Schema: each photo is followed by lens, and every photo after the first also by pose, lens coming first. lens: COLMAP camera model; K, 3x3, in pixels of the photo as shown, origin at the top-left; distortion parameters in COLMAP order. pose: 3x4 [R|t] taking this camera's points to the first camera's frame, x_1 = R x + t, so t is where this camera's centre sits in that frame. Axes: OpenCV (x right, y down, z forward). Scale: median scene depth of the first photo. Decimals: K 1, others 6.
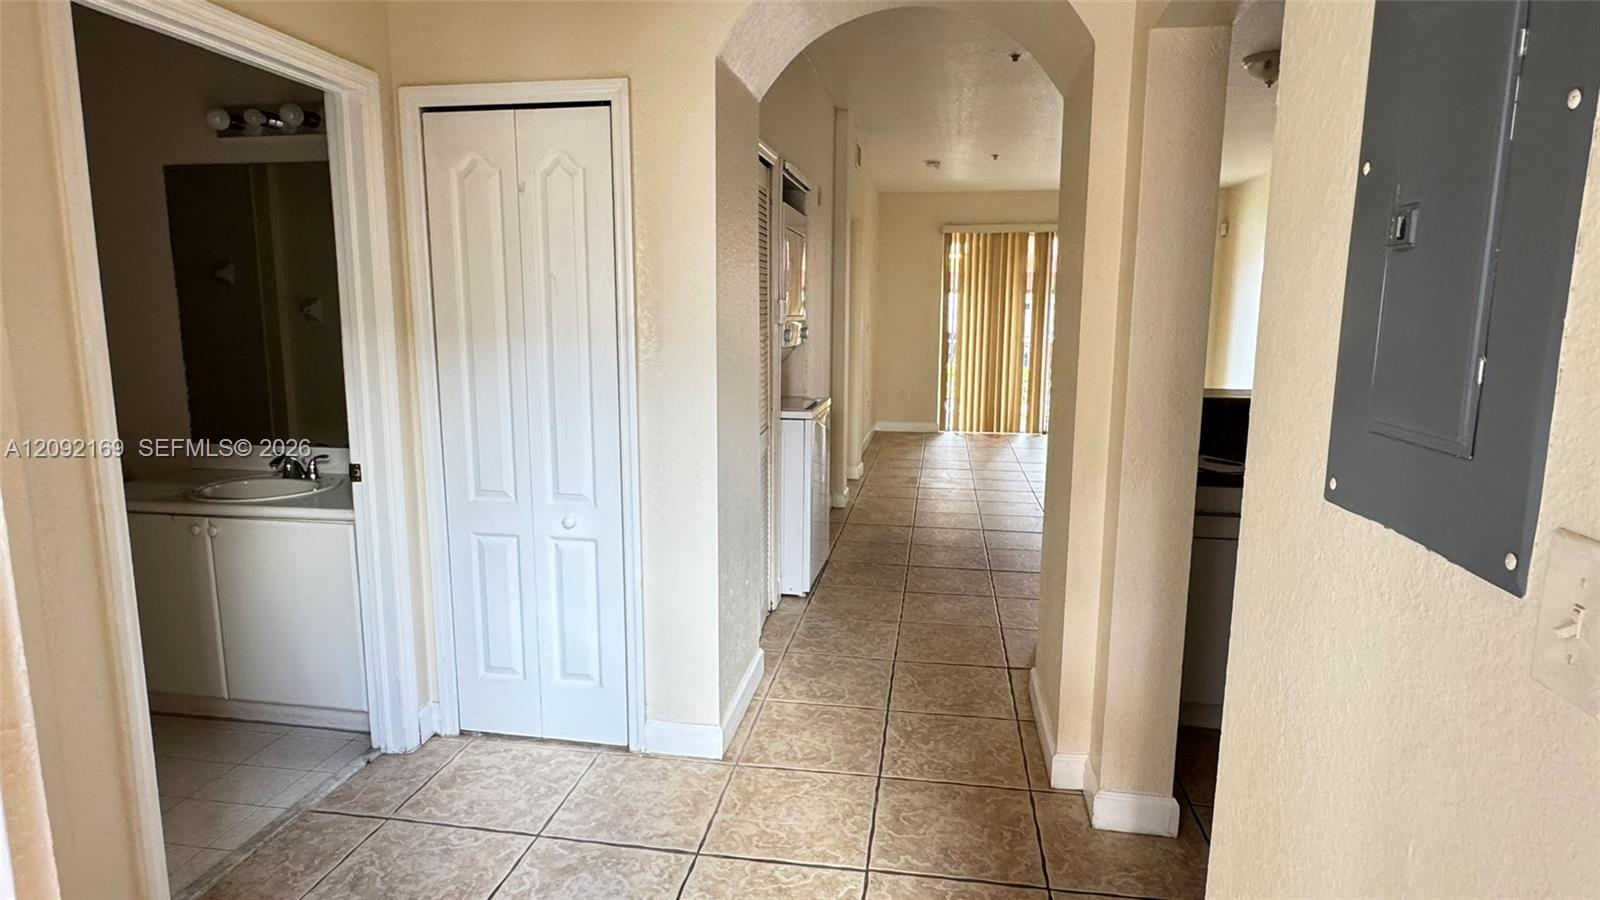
lens RADIAL K [[854.4, 0, 814.3], [0, 854.4, 445.6], [0, 0, 1]] dist [-0.004764, -0.000154]
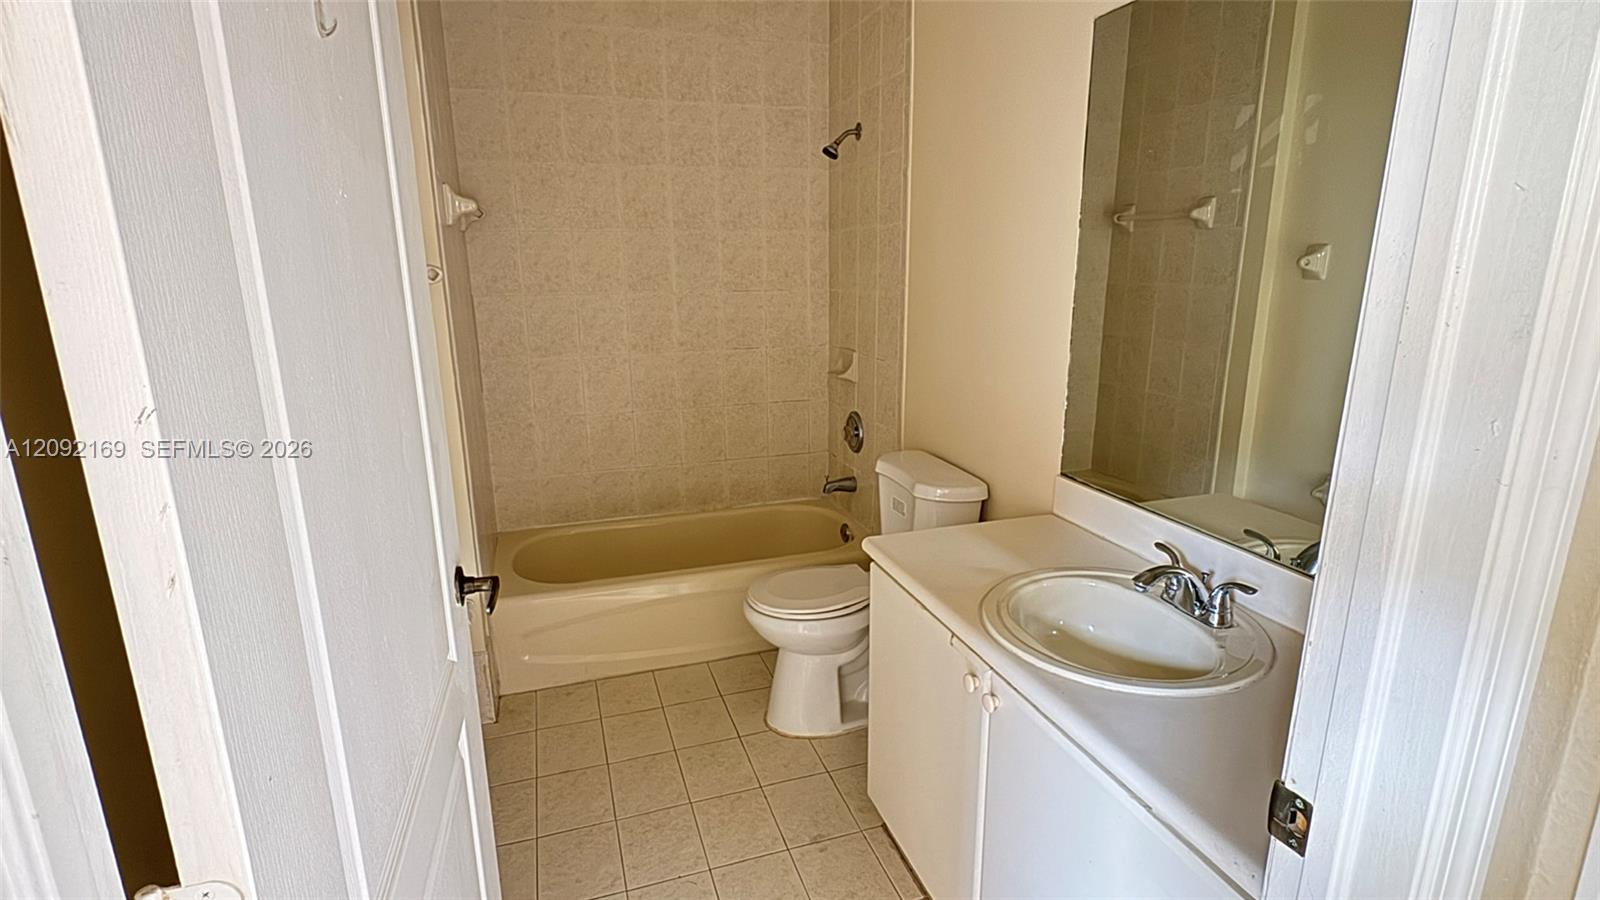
lens RADIAL K [[774.2, 0, 802.2], [0, 774.2, 456.9], [0, 0, 1]] dist [0.000414, 0.000033]
pose [[0.445335, 0.207408, -0.871010, -0.237741], [-0.132780, 0.977342, 0.164840, -0.065354], [0.885464, 0.042244, 0.462784, 0.422733]]
